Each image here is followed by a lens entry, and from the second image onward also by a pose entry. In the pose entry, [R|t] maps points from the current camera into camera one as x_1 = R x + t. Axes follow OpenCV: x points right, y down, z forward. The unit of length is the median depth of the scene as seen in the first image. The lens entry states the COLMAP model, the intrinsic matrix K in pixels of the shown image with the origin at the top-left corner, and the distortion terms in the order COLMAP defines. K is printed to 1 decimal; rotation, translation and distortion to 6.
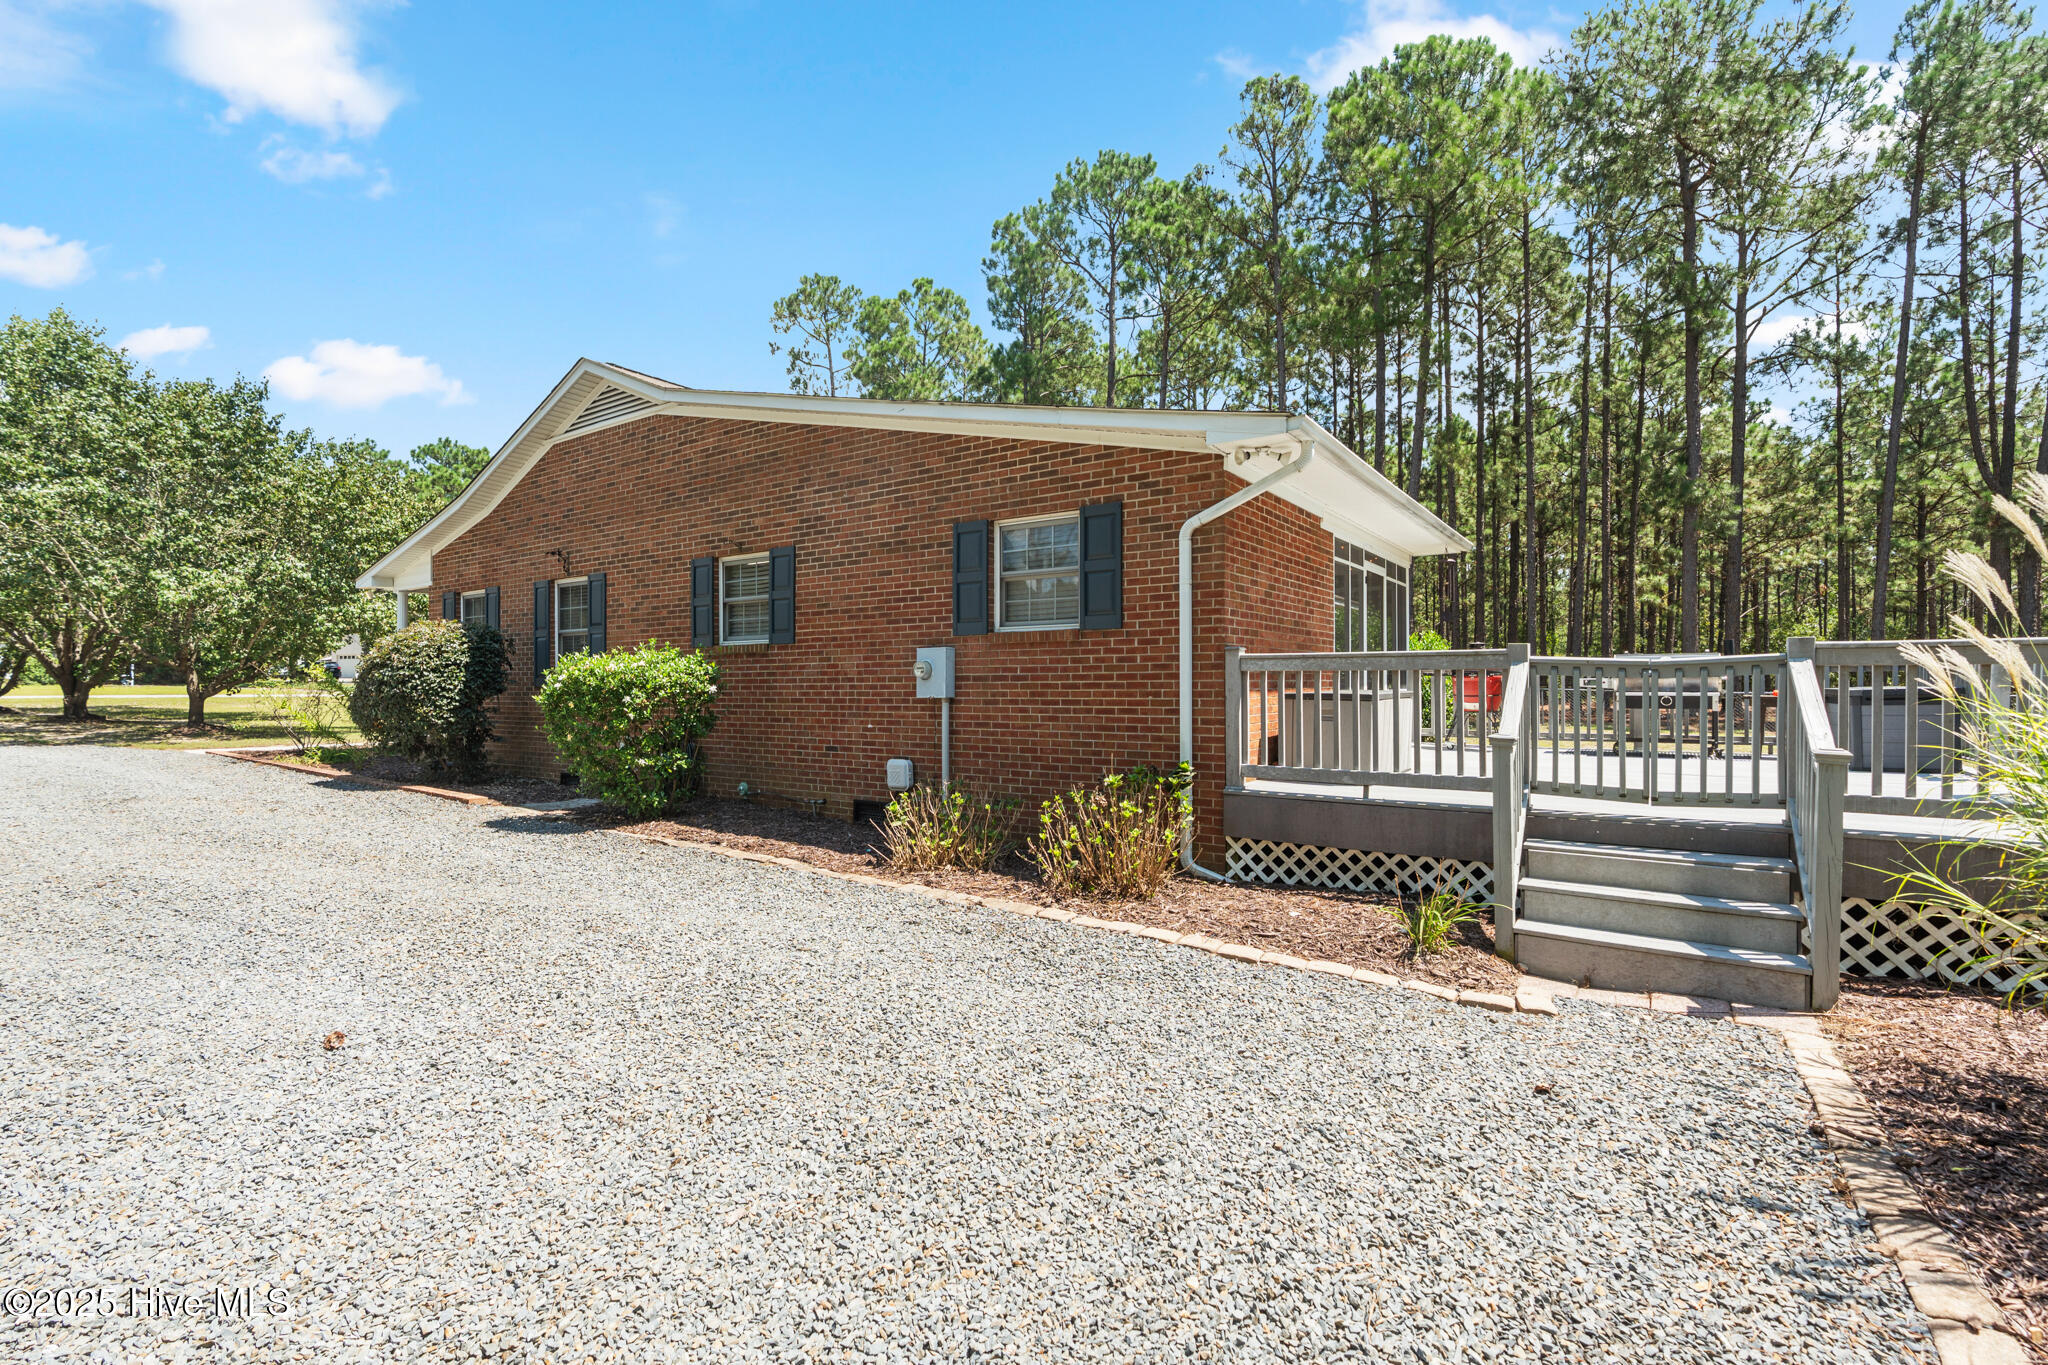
lens RADIAL K [[921.1, 0, 1024.0], [0, 921.1, 682.5], [0, 0, 1]] dist [0.000297, 0.000378]
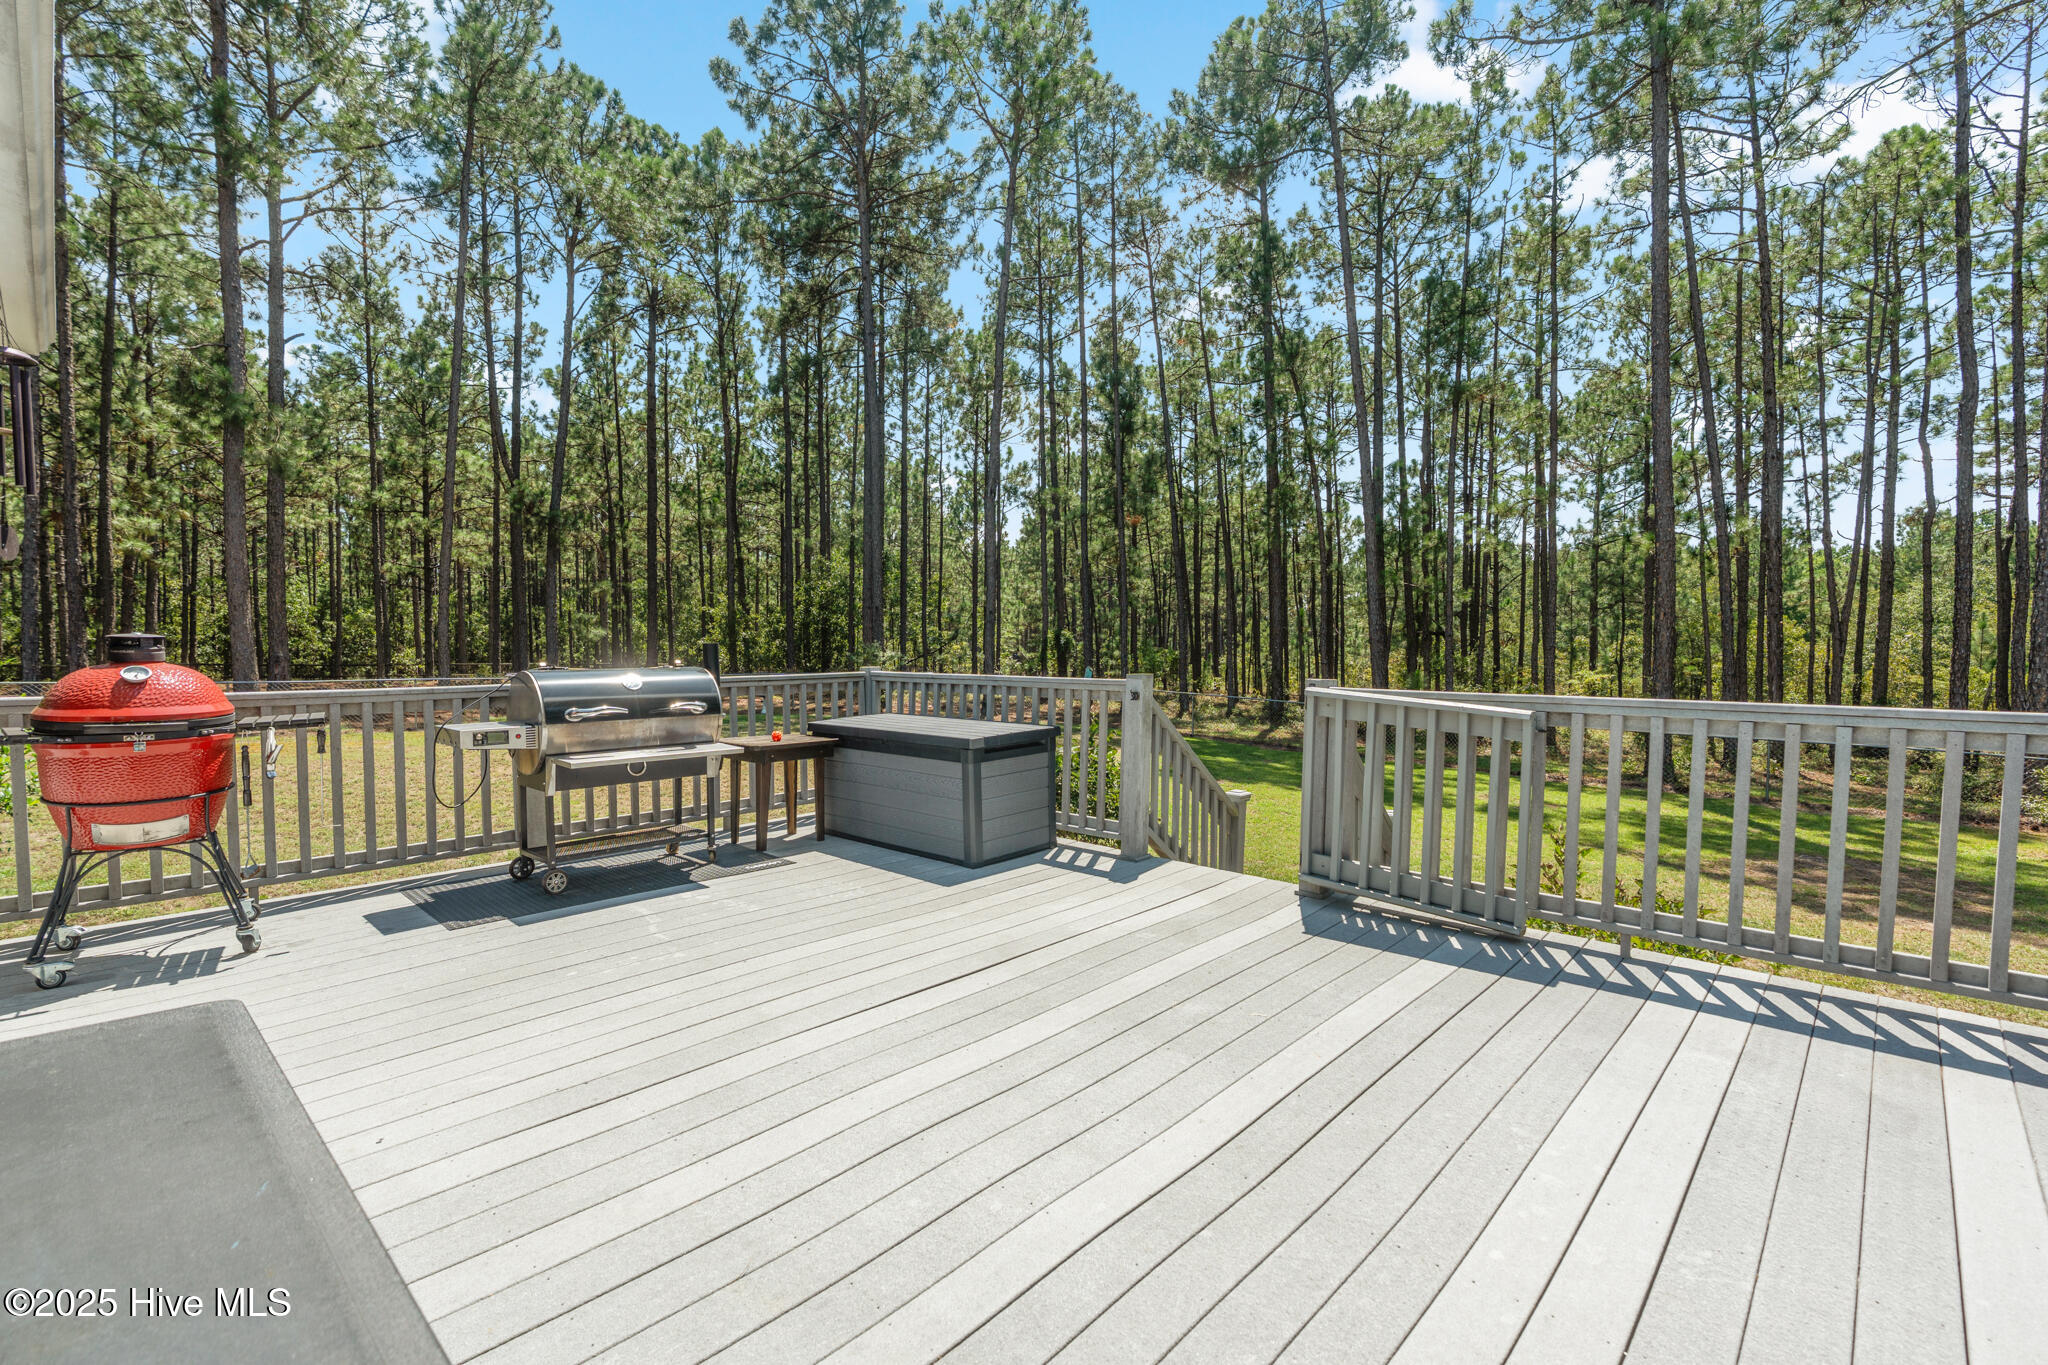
lens RADIAL K [[921.1, 0, 1024.0], [0, 921.1, 682.5], [0, 0, 1]] dist [0.000297, 0.000378]
pose [[0.128395, -0.042145, 0.990827, 0.049367], [0.003639, 0.999110, 0.042025, -0.013974], [-0.991716, -0.001790, 0.128434, 0.253195]]
